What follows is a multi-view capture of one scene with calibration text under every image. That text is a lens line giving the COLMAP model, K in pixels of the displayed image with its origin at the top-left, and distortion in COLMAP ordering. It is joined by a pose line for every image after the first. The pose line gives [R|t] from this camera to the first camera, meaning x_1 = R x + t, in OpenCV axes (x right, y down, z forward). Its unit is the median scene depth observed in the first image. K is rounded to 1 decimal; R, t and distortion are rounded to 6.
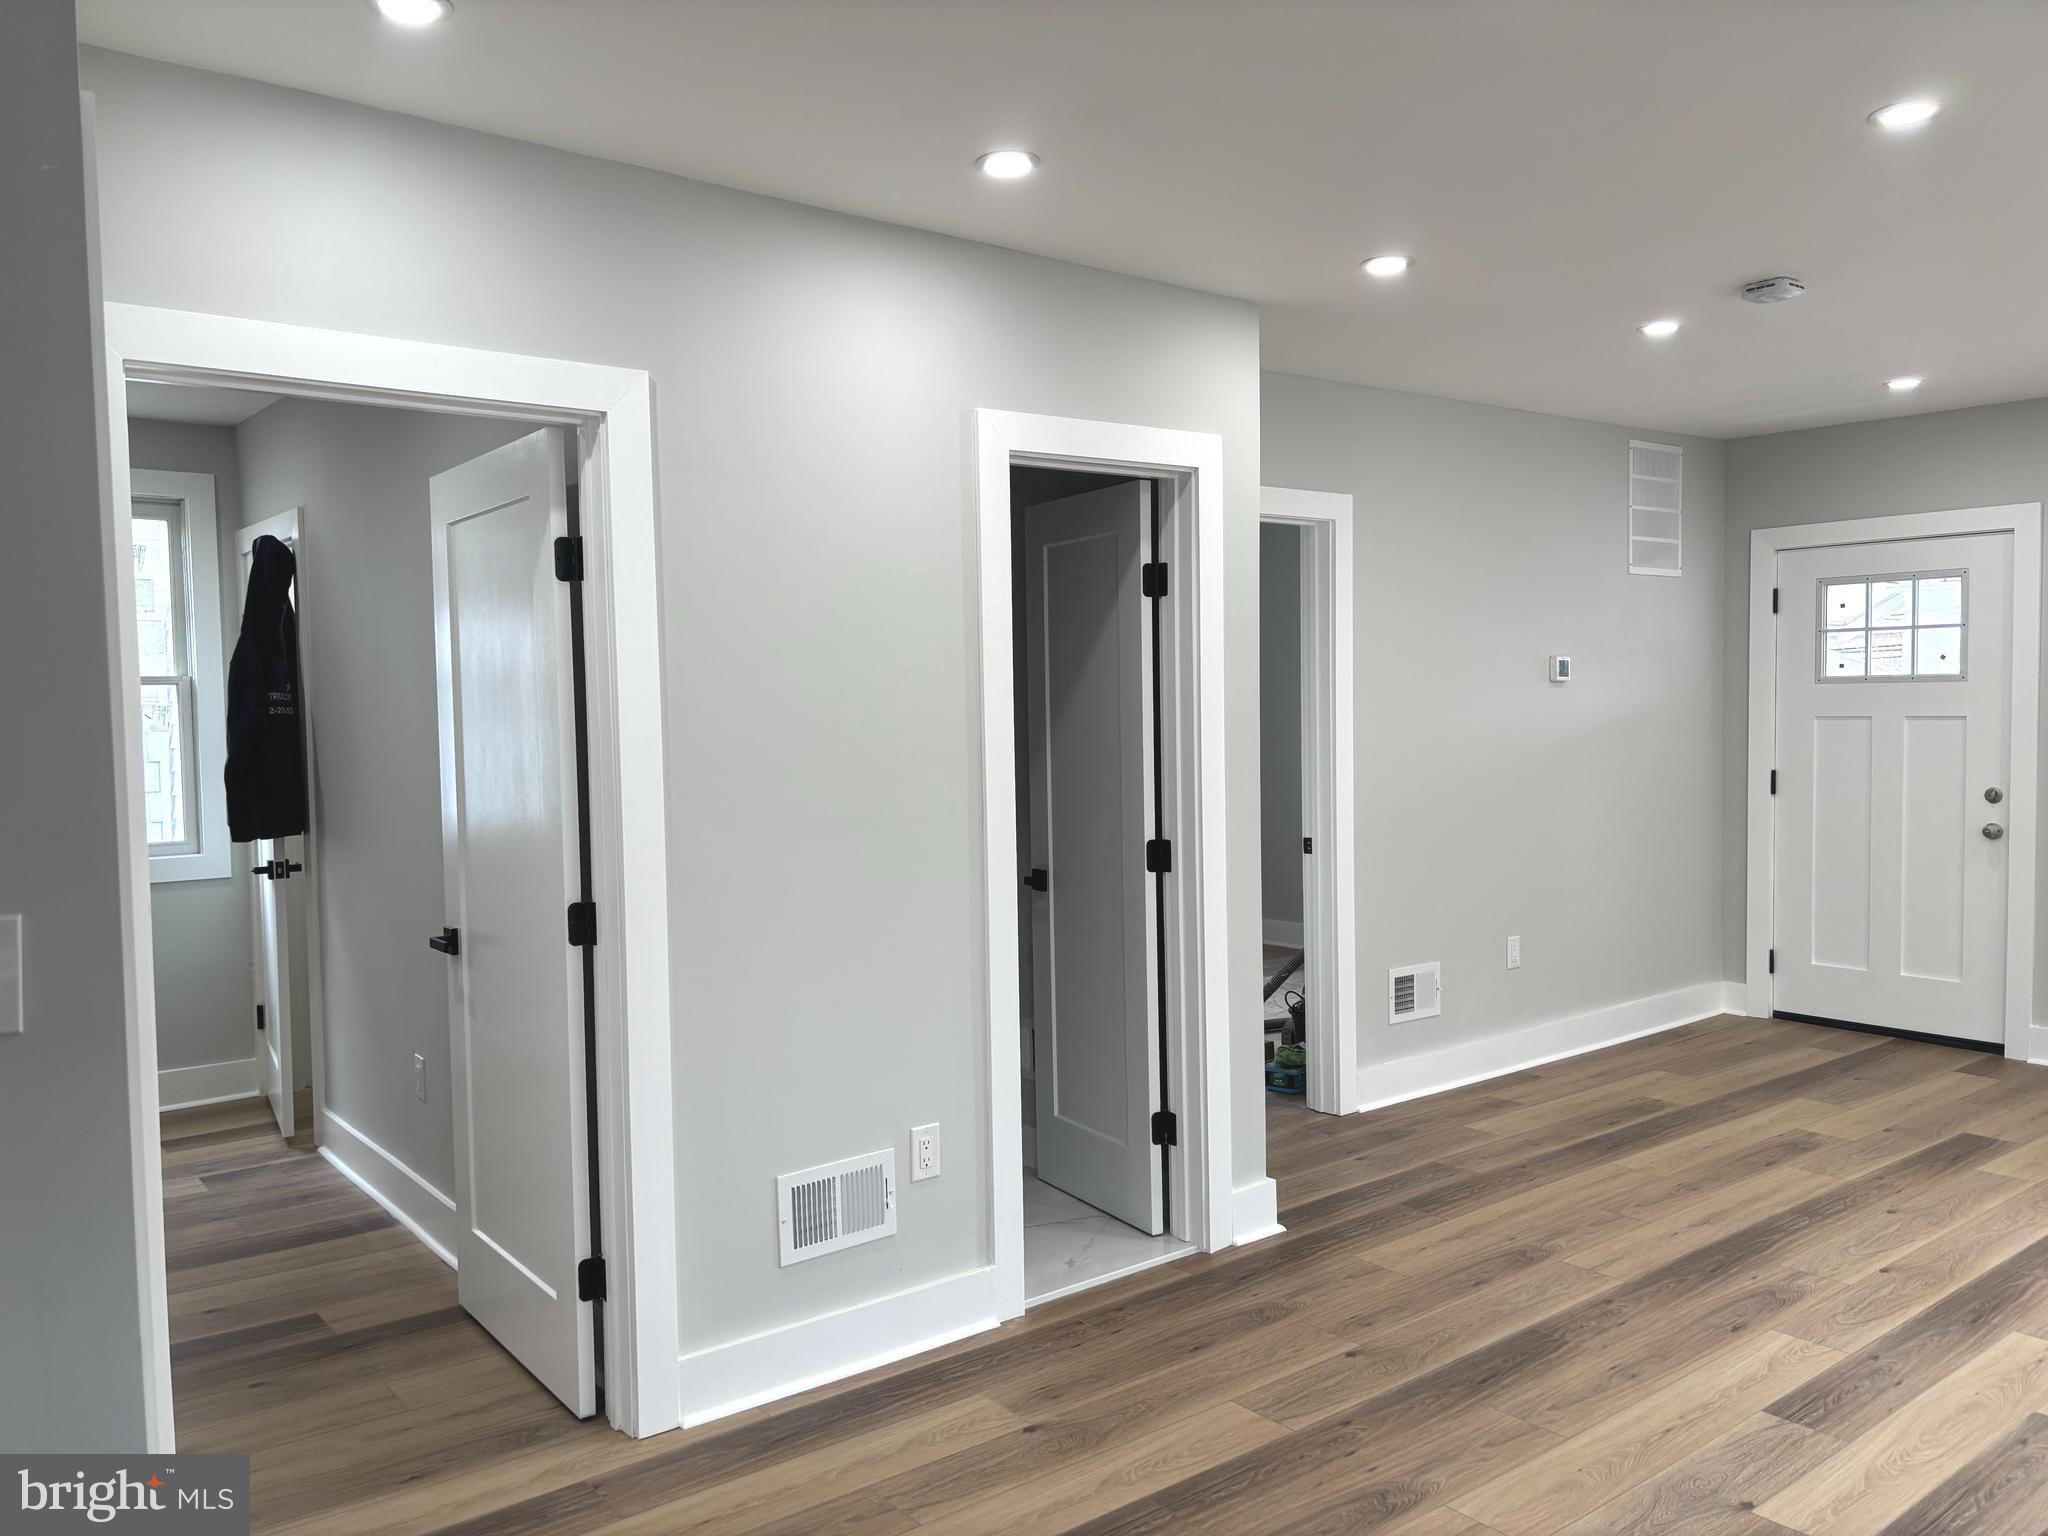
lens RADIAL K [[1552.0, 0, 1012.6], [0, 1552.0, 766.3], [0, 0, 1]] dist [0.056118, -0.069026]
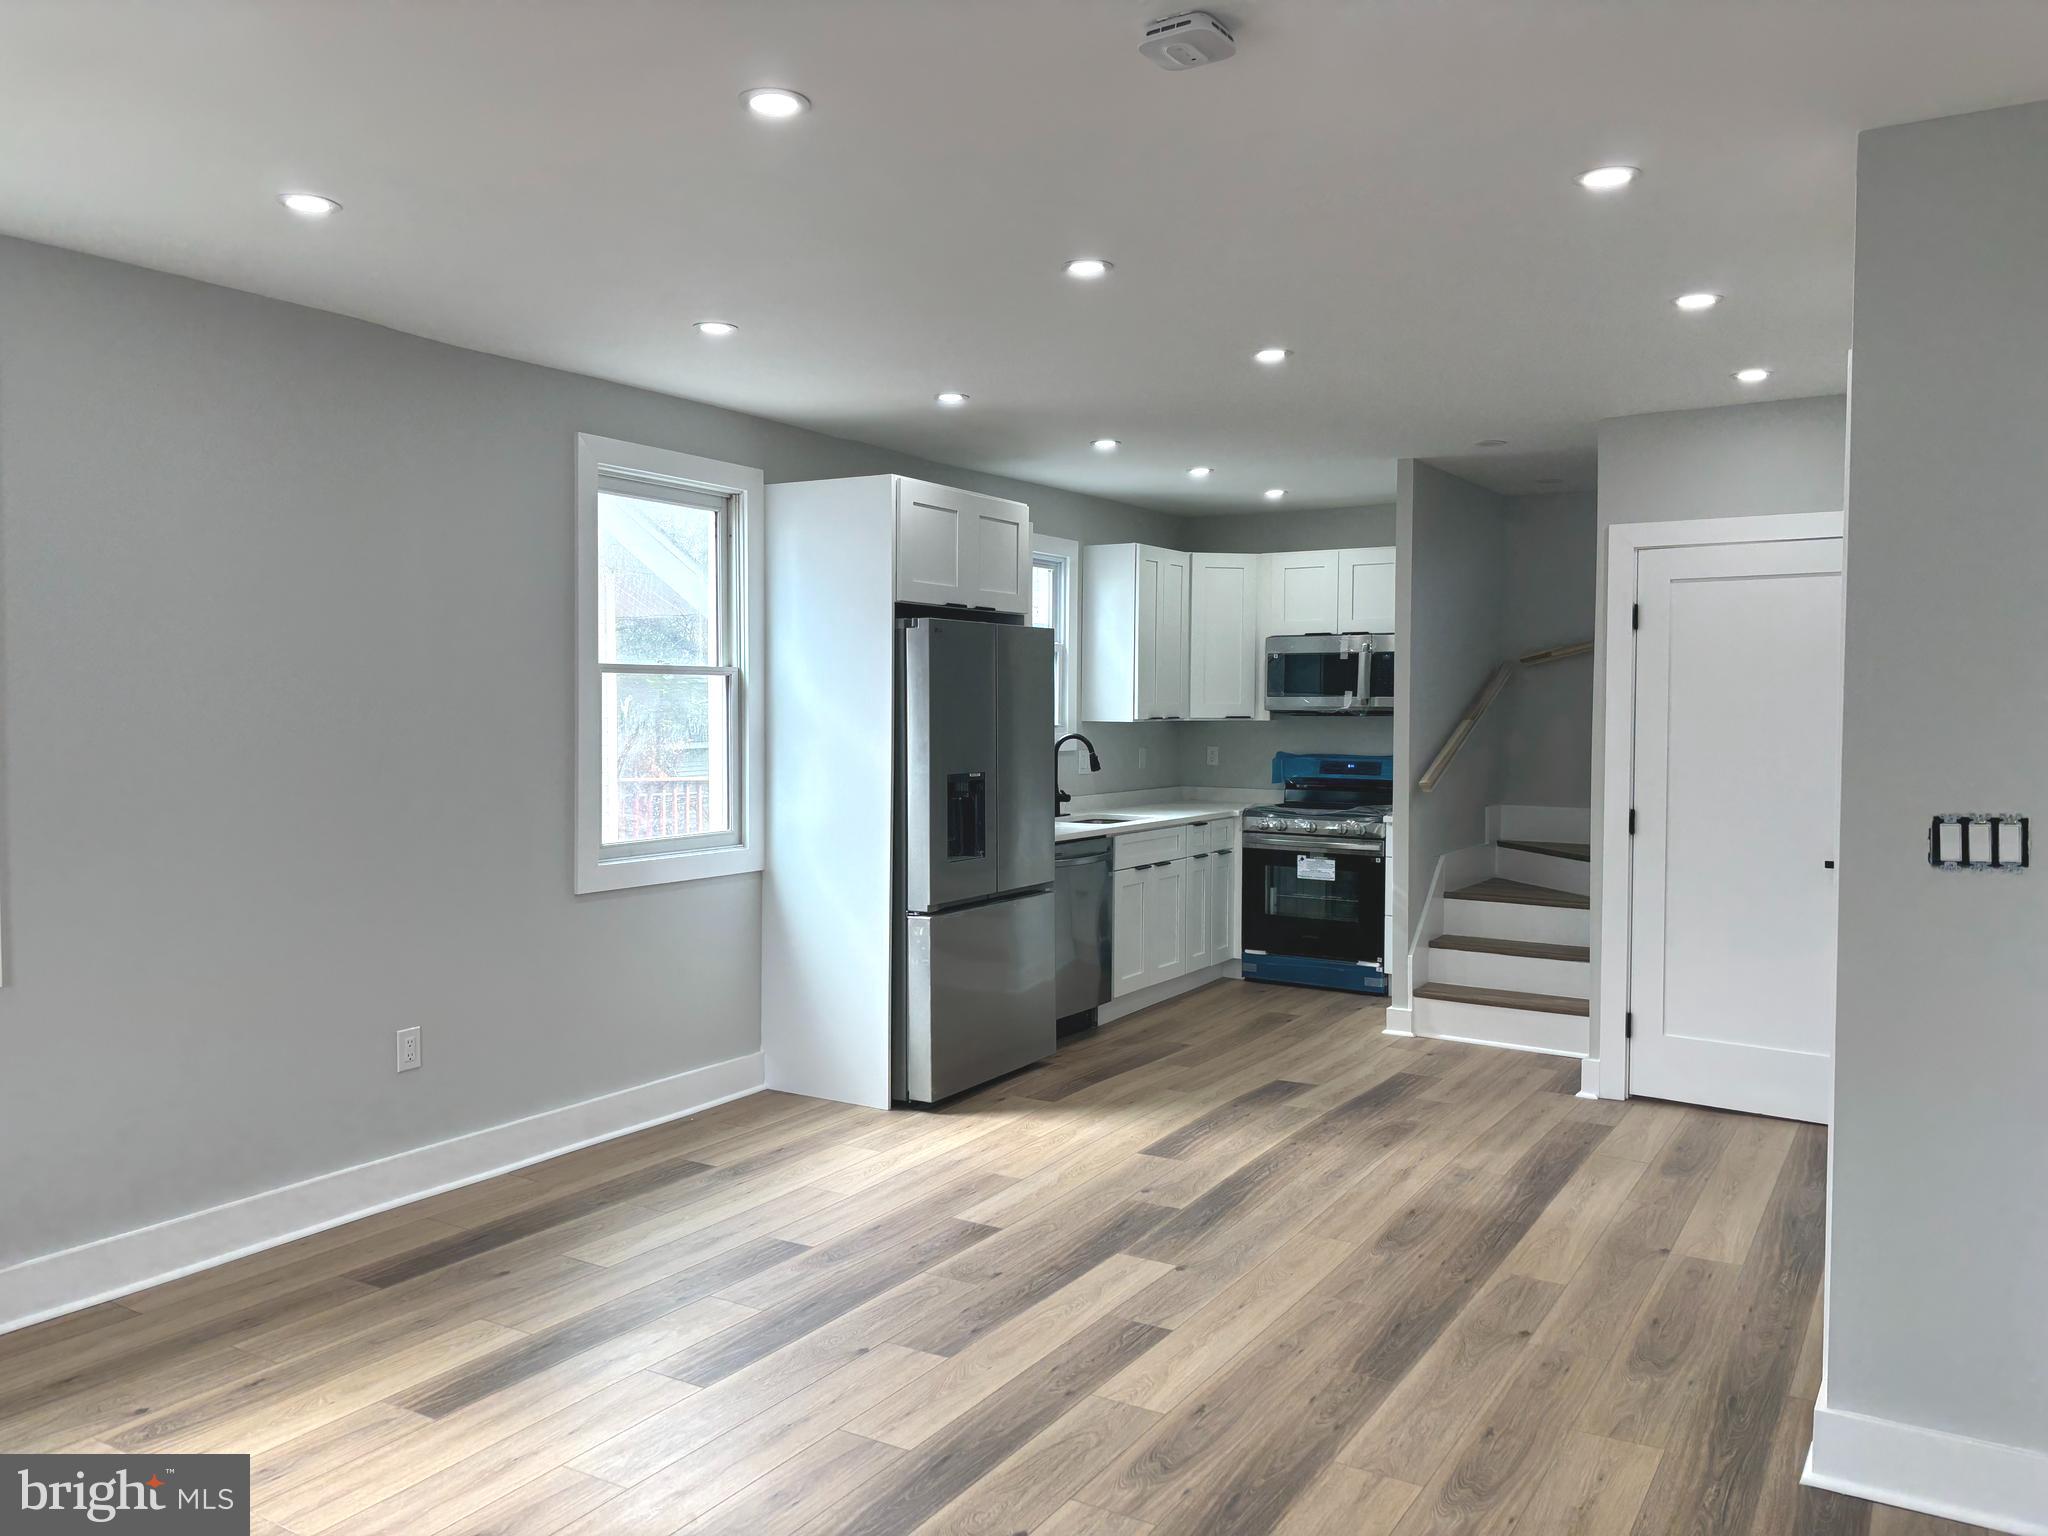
lens RADIAL K [[1564.7, 0, 1006.2], [0, 1564.7, 755.3], [0, 0, 1]] dist [0.049448, -0.064046]
pose [[-0.939145, 0.025892, -0.342545, 0.937909], [-0.002101, 0.996704, 0.081099, -0.100527], [0.343516, 0.076883, -0.935995, 1.926913]]
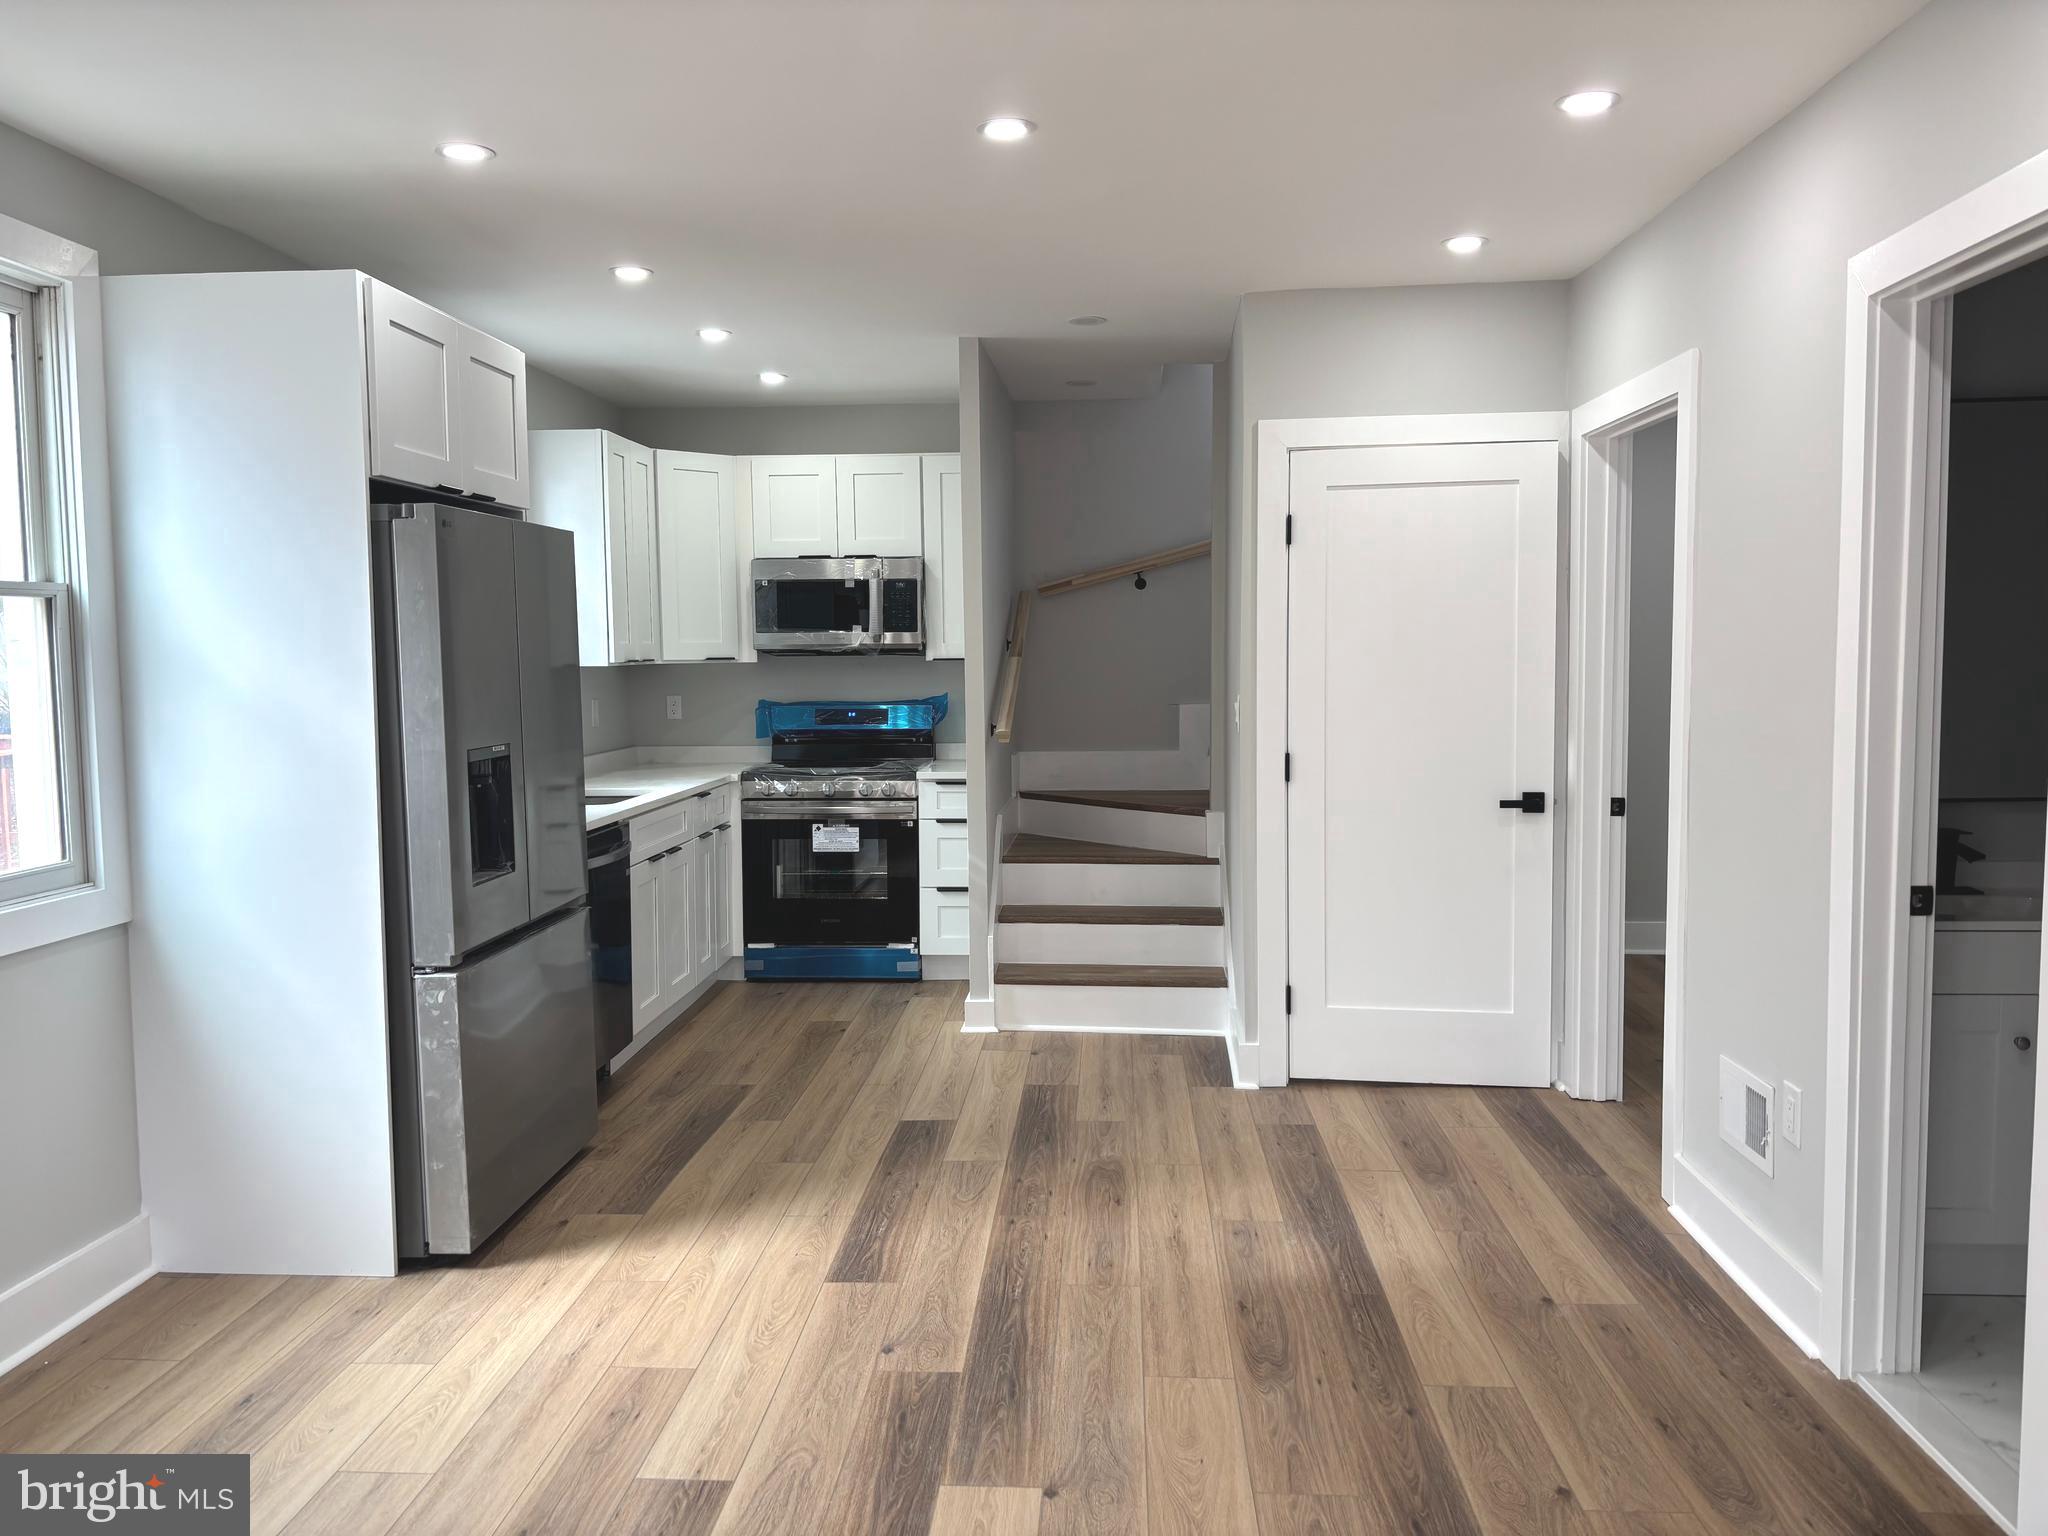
lens RADIAL K [[1552.0, 0, 1012.6], [0, 1552.0, 766.3], [0, 0, 1]] dist [0.056118, -0.069026]
pose [[-0.669324, 0.084446, -0.738156, 0.972575], [-0.008186, 0.992621, 0.120979, -0.067321], [0.742926, 0.087017, -0.663694, 1.336368]]
